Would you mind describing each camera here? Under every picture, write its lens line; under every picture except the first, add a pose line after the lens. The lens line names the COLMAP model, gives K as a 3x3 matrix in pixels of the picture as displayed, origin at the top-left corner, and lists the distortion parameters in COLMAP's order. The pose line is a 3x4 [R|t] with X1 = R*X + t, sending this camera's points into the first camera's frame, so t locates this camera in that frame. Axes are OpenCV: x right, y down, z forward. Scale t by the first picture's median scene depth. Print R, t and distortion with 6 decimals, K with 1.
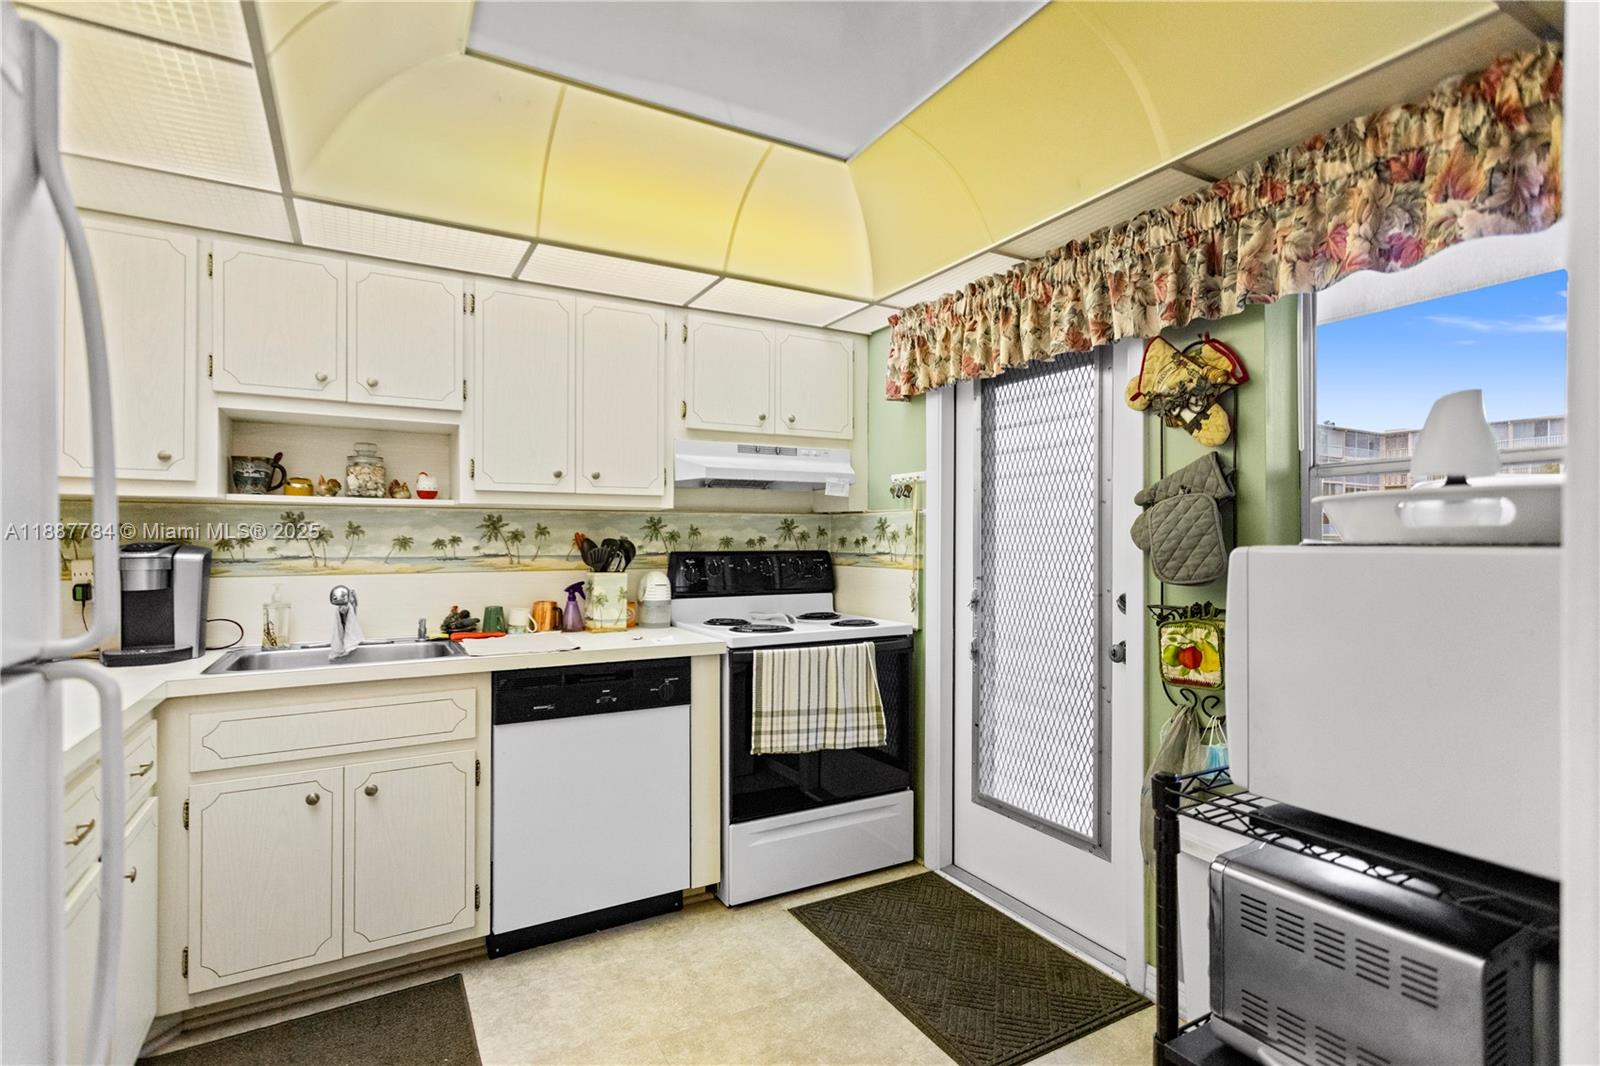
lens RADIAL K [[768.8, 0, 793.1], [0, 768.8, 536.0], [0, 0, 1]] dist [0.008335, 0.000130]
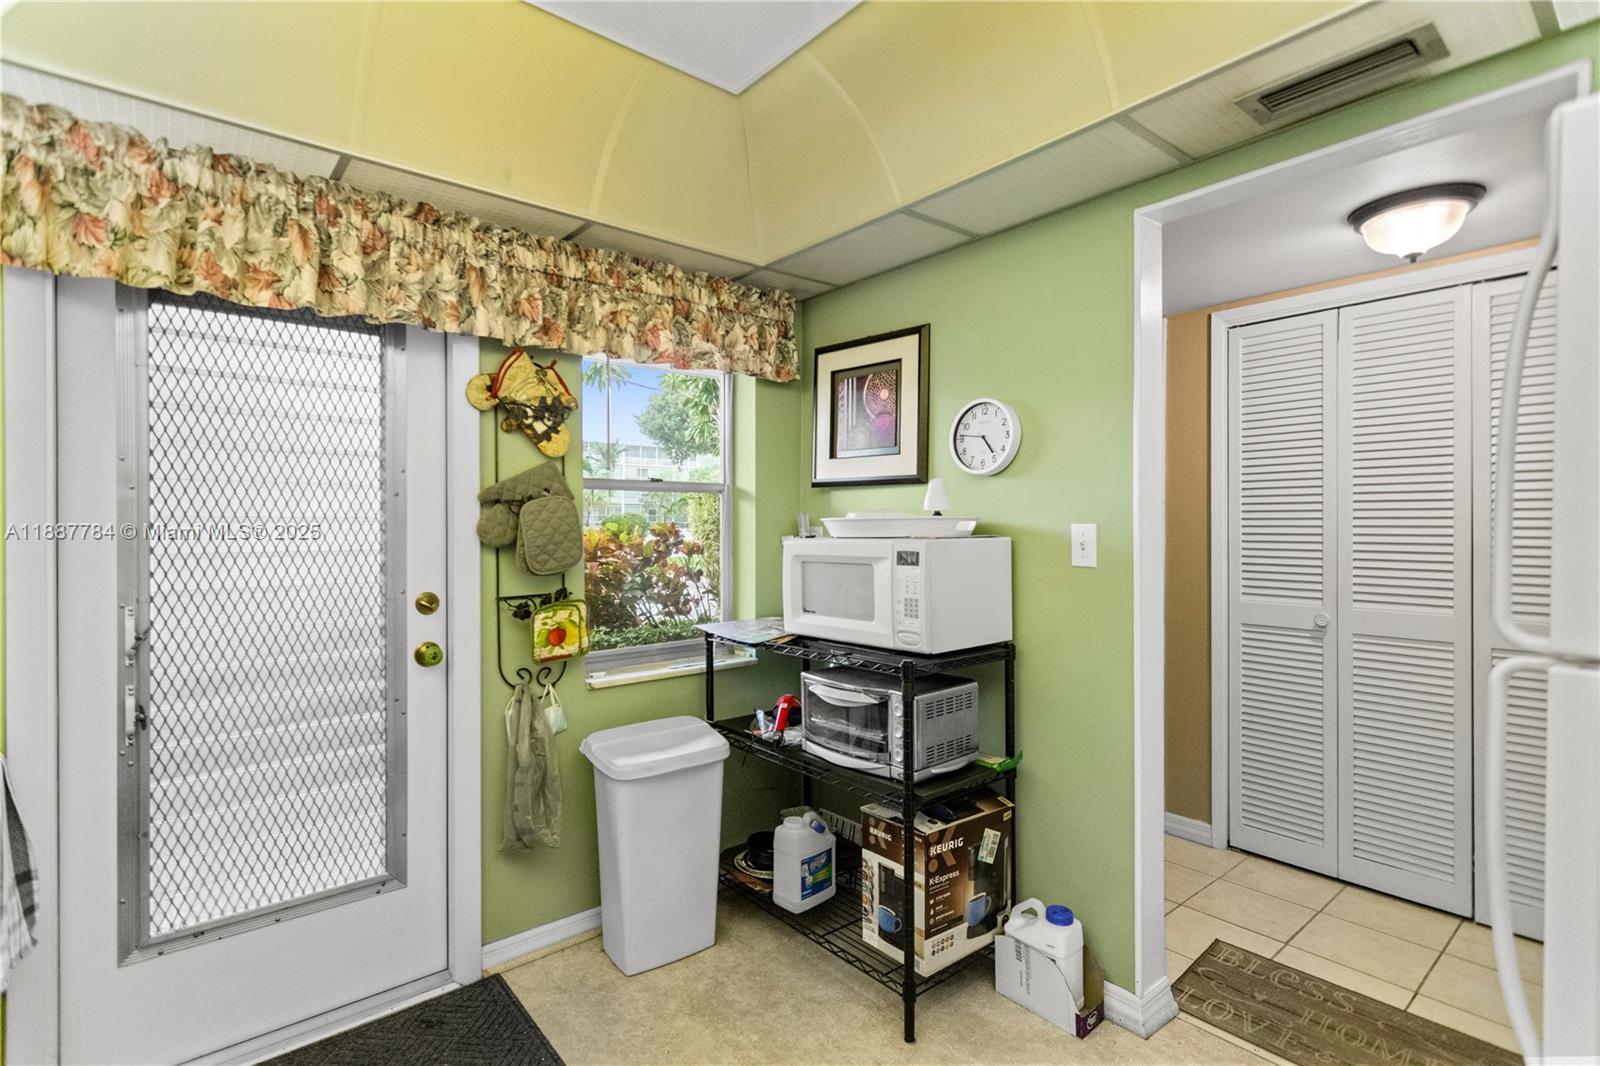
lens RADIAL K [[768.8, 0, 793.1], [0, 768.8, 536.0], [0, 0, 1]] dist [0.008335, 0.000130]
pose [[-0.178695, -0.001147, 0.983904, -0.664384], [0.002140, 0.999997, 0.001554, 0.004161], [-0.983902, 0.002384, -0.178692, 0.818919]]
